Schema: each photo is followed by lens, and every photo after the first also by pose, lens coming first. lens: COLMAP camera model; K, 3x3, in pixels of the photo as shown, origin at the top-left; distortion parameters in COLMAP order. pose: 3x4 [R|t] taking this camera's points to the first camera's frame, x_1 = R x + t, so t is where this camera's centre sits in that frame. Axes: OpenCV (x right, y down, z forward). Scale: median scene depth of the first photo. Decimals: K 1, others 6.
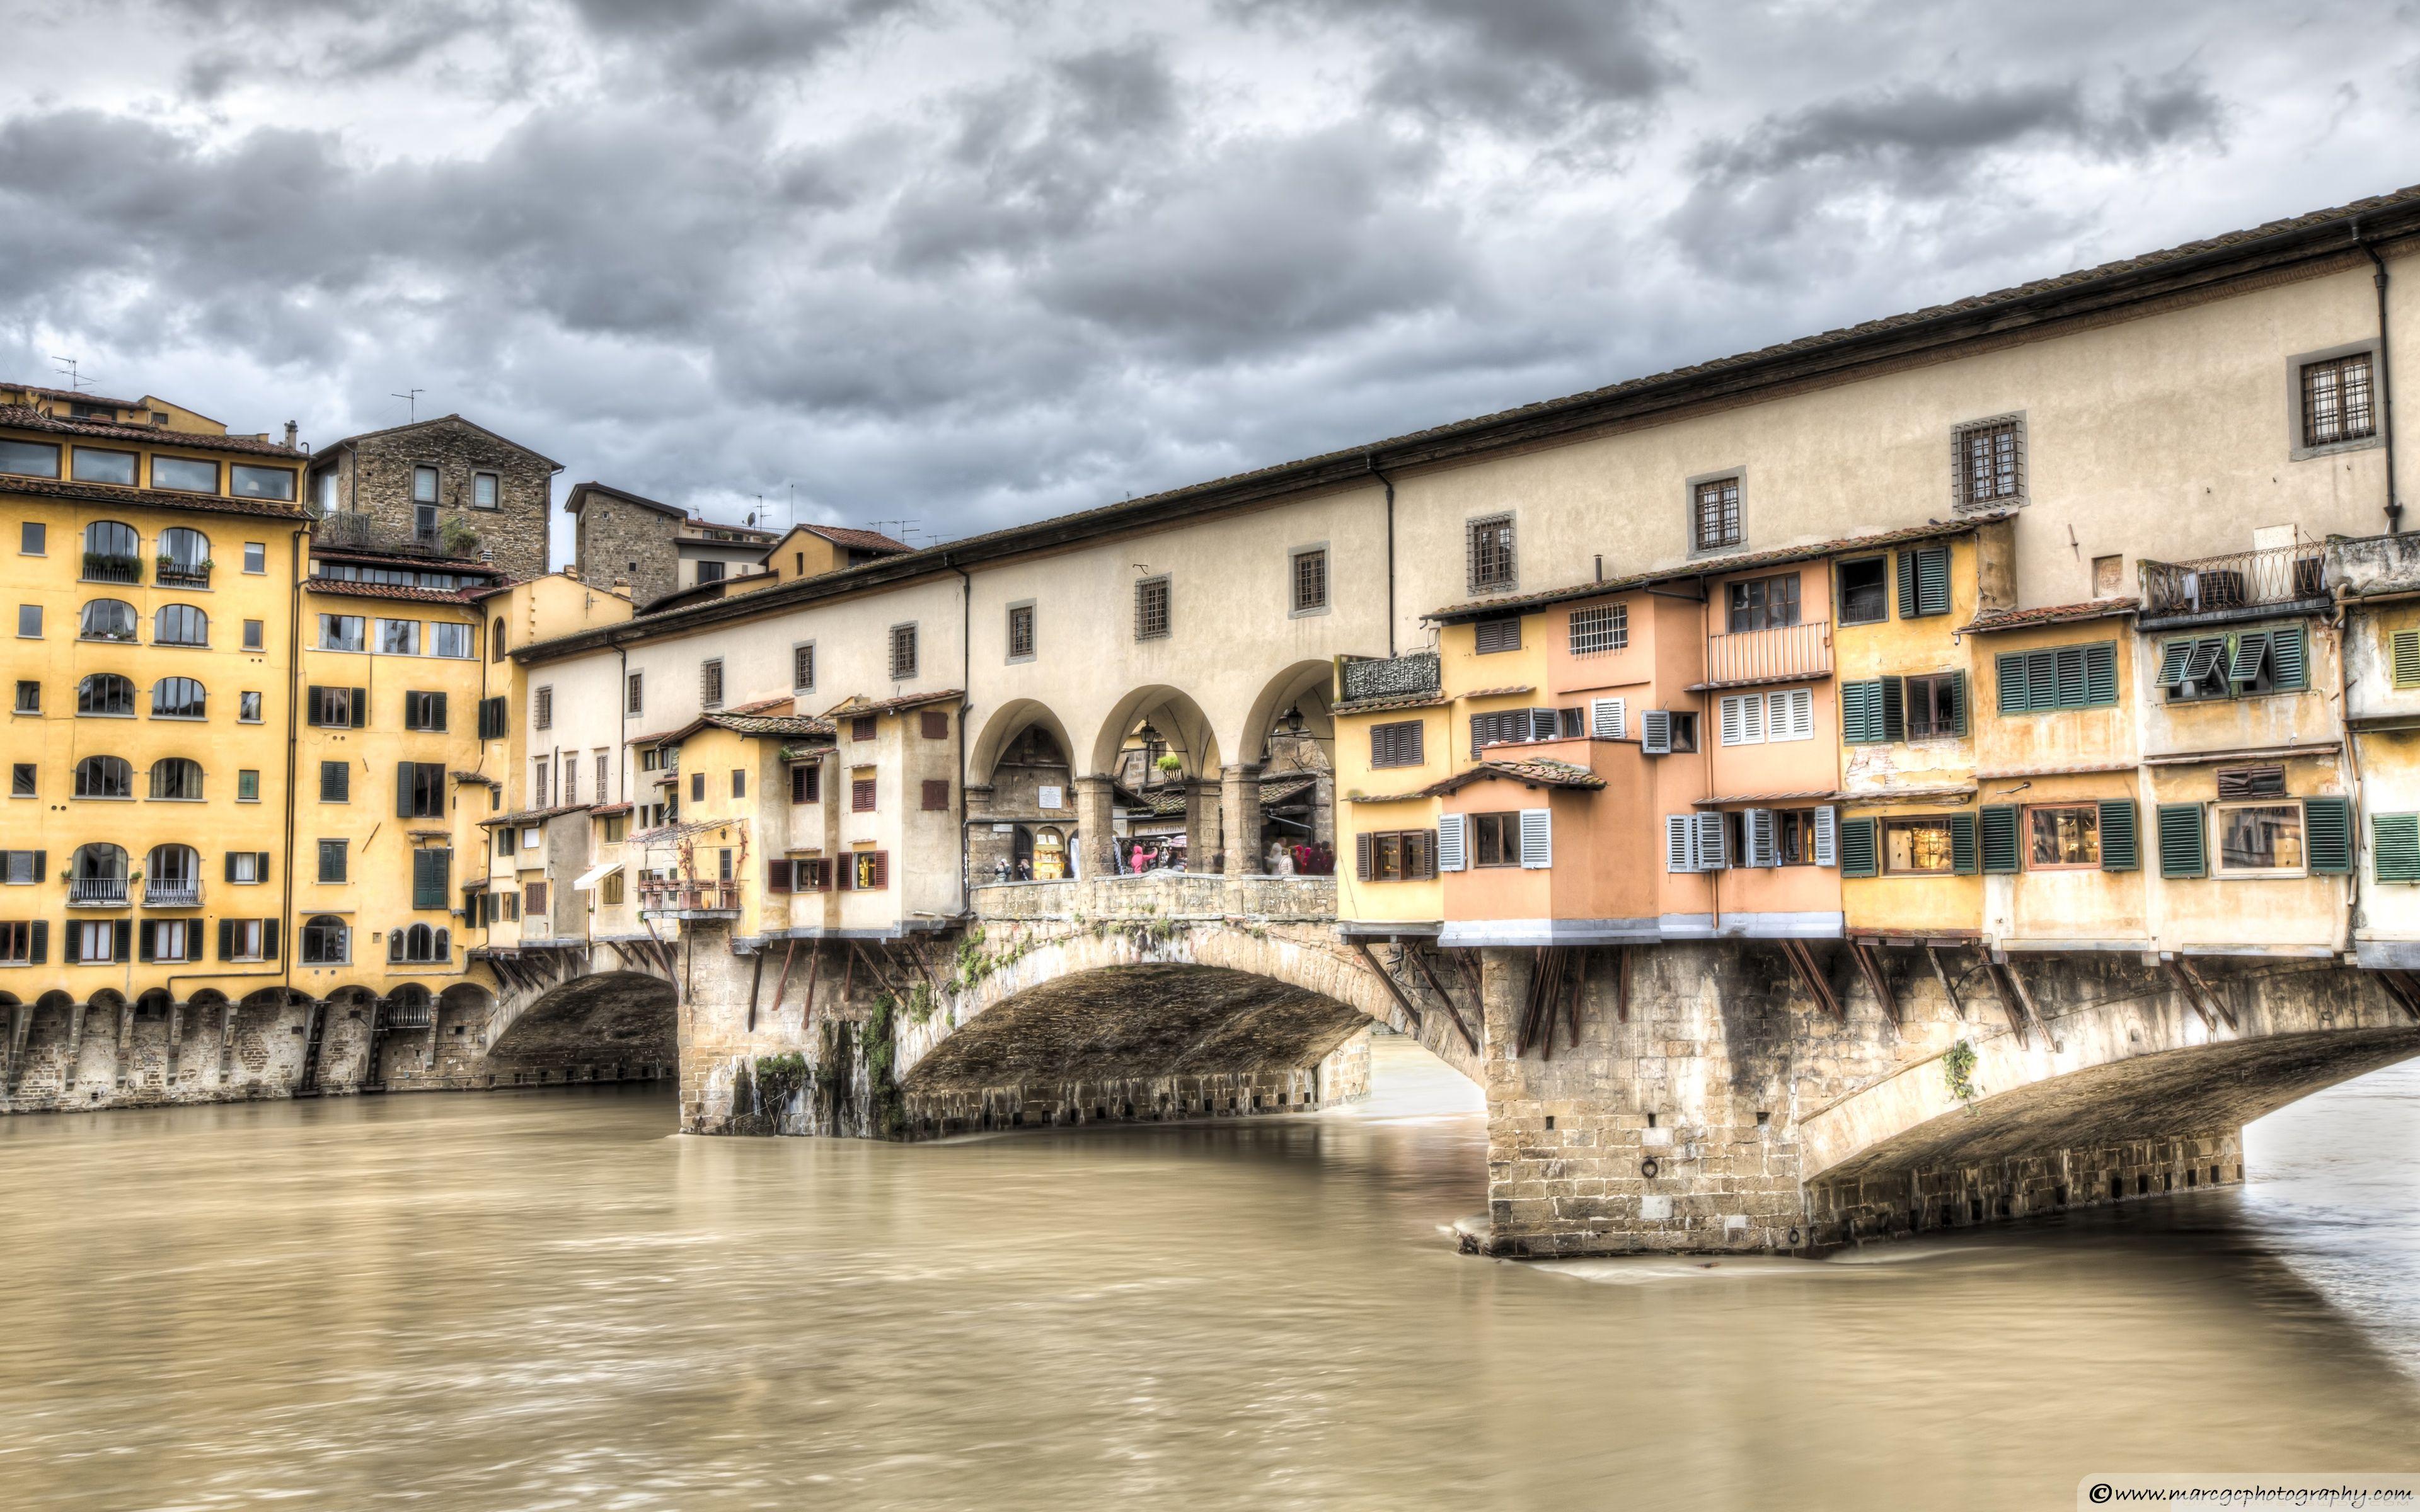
lens RADIAL K [[2325.2, 0, 1126.9], [0, 2325.2, 682.9], [0, 0, 1]] dist [-0.006452, 0.031424]
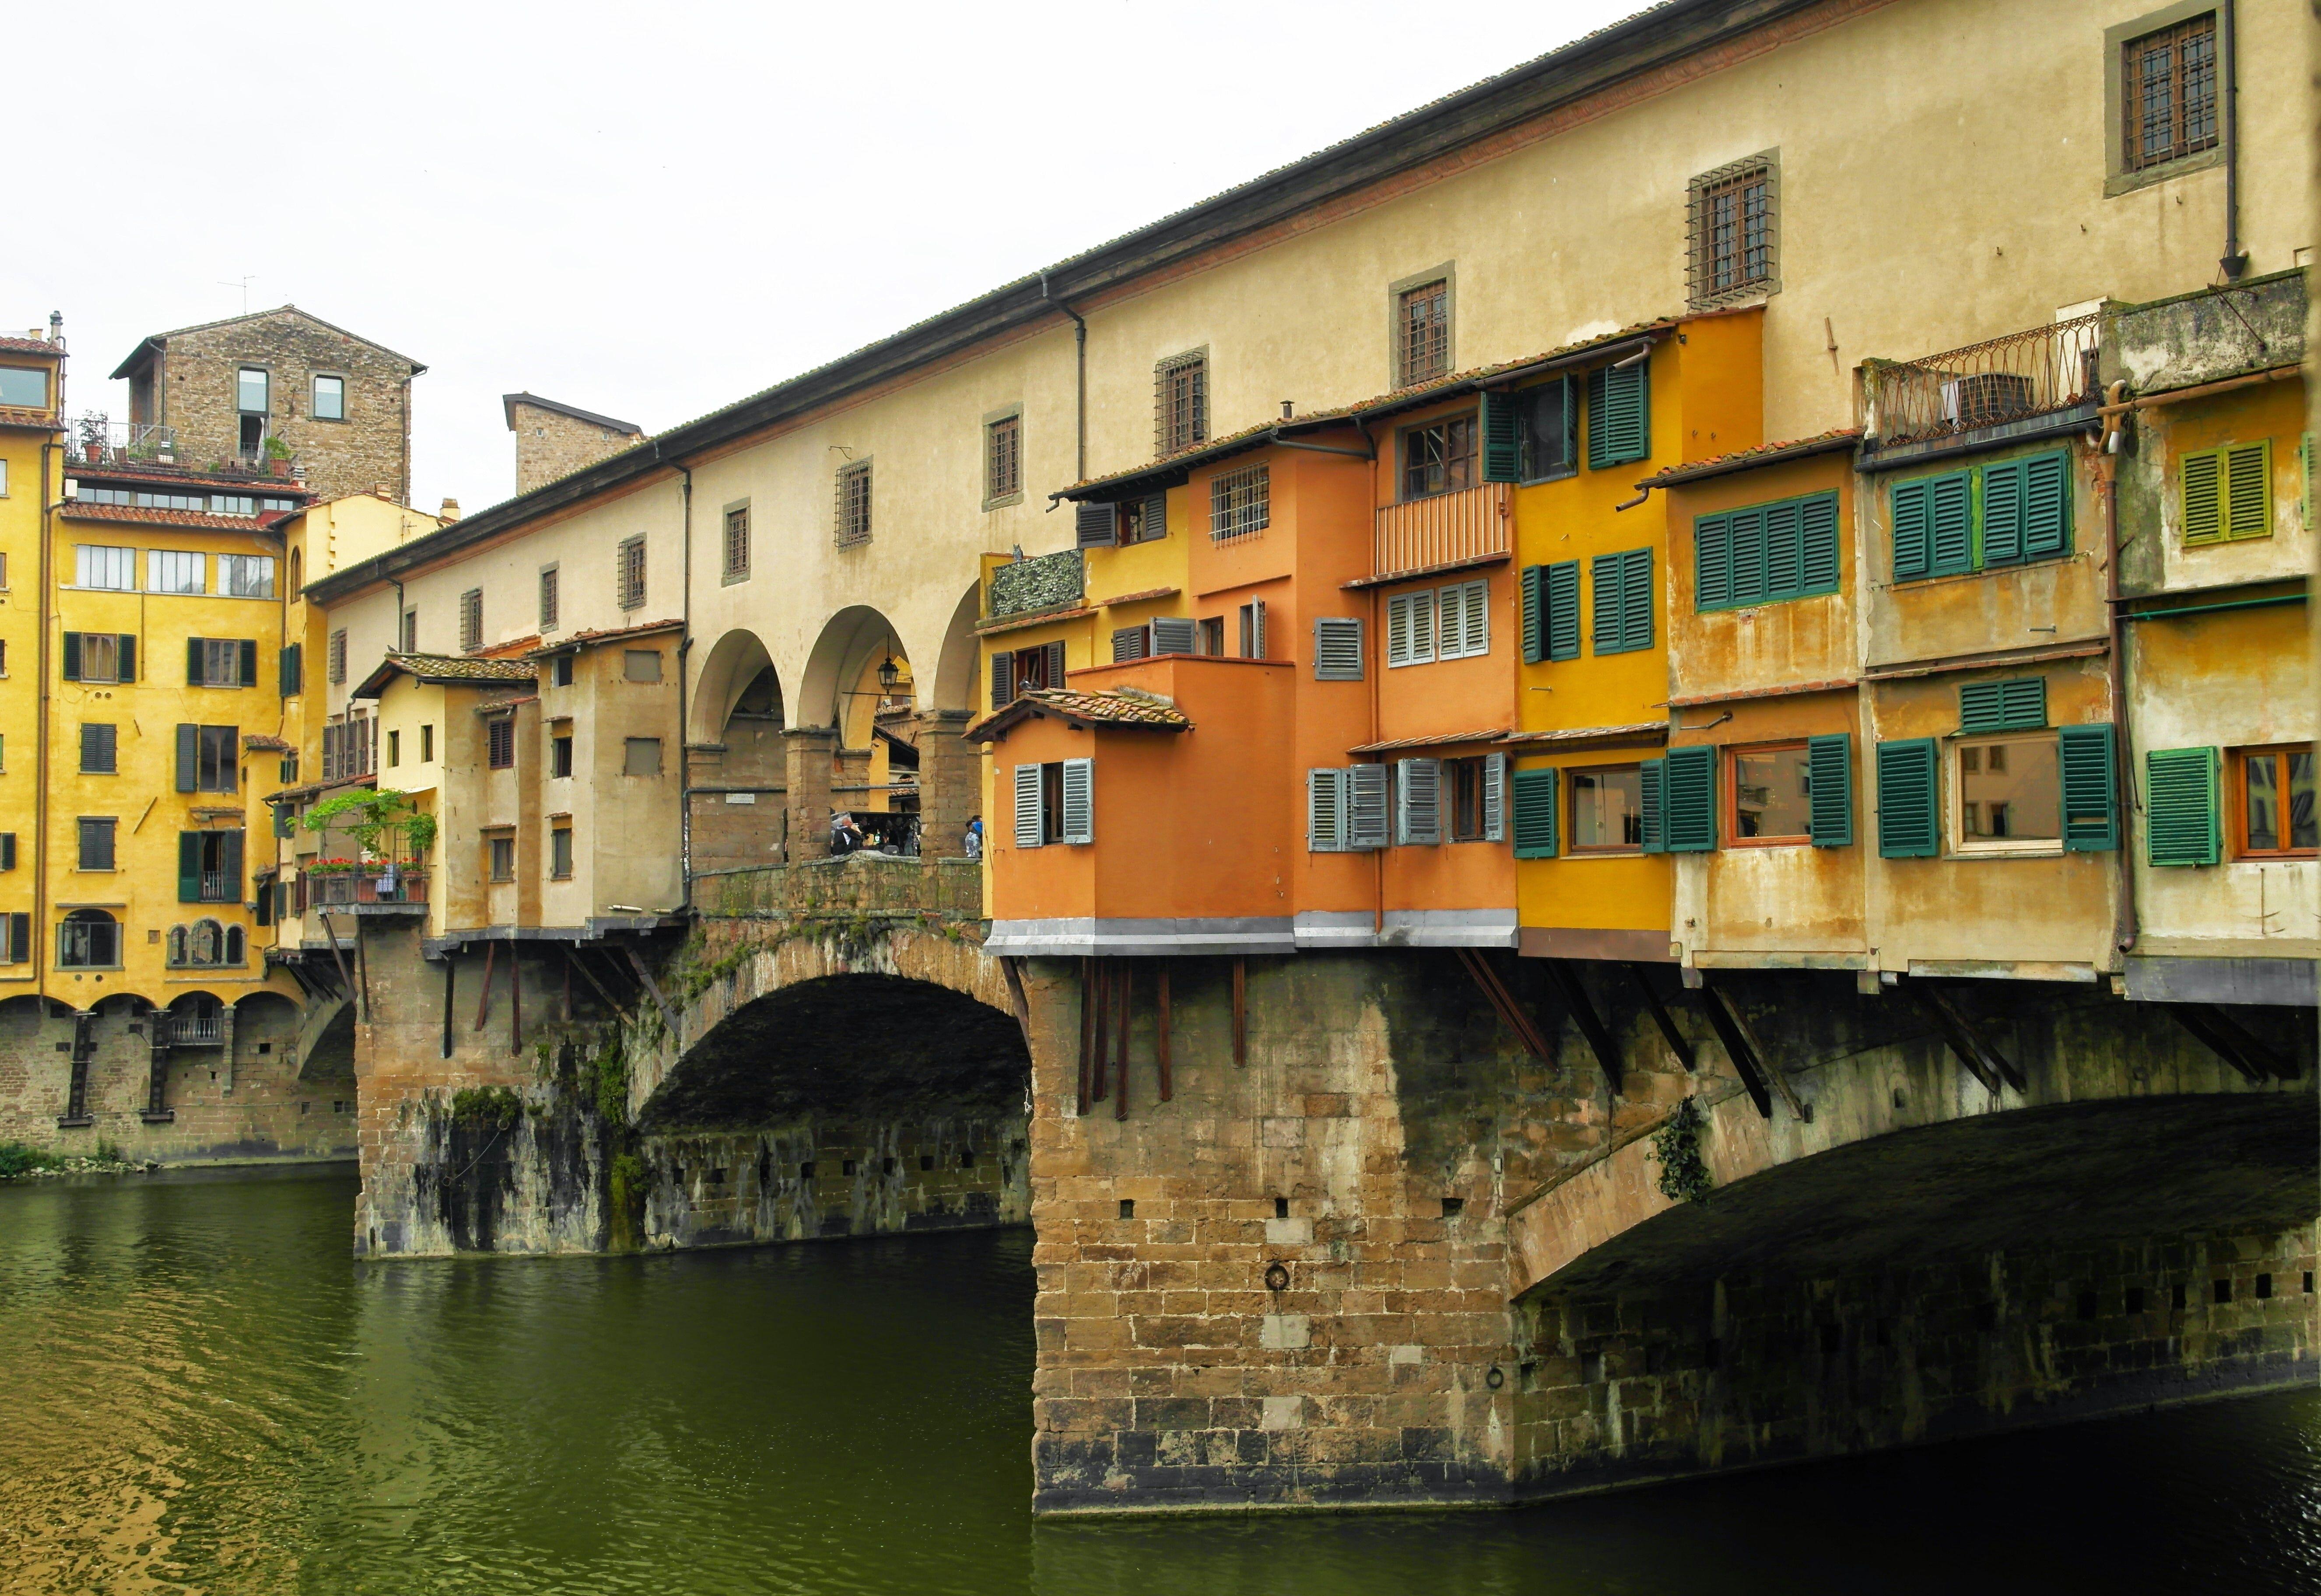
lens RADIAL K [[2638.3, 0, 1168.0], [0, 2638.3, 760.4], [0, 0, 1]] dist [0.002867, 0.007430]
pose [[0.993141, -0.003203, -0.116880, 0.281161], [0.008059, 0.999123, 0.041099, 0.021766], [0.116646, -0.041759, 0.992295, 0.216998]]
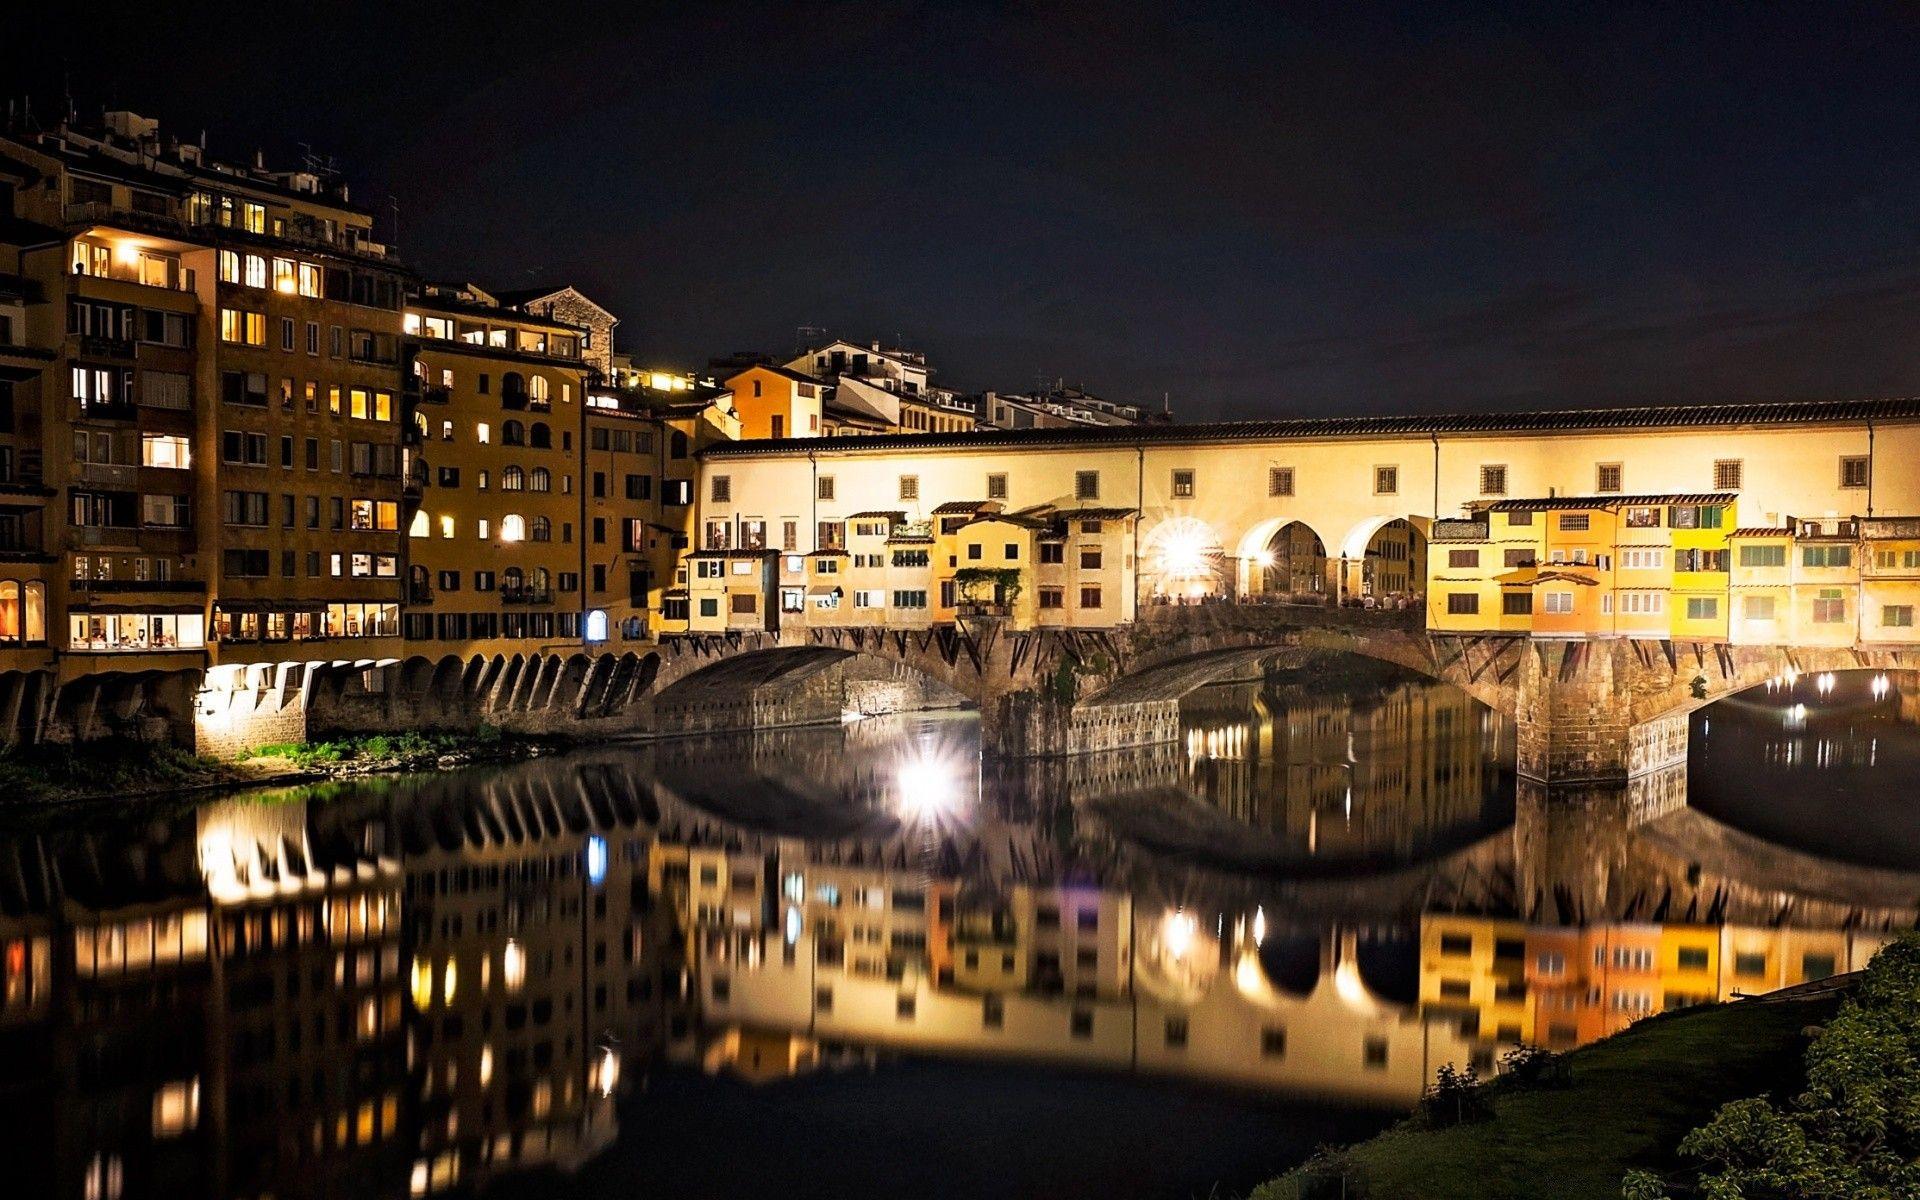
lens RADIAL K [[2231.9, 0, 845.2], [0, 2231.9, 681.3], [0, 0, 1]] dist [-0.069910, 0.013563]
pose [[0.937022, 0.000576, 0.349269, -1.461792], [-0.049141, 0.990269, 0.130202, -0.131230], [-0.345795, -0.139165, 0.927932, -1.077245]]
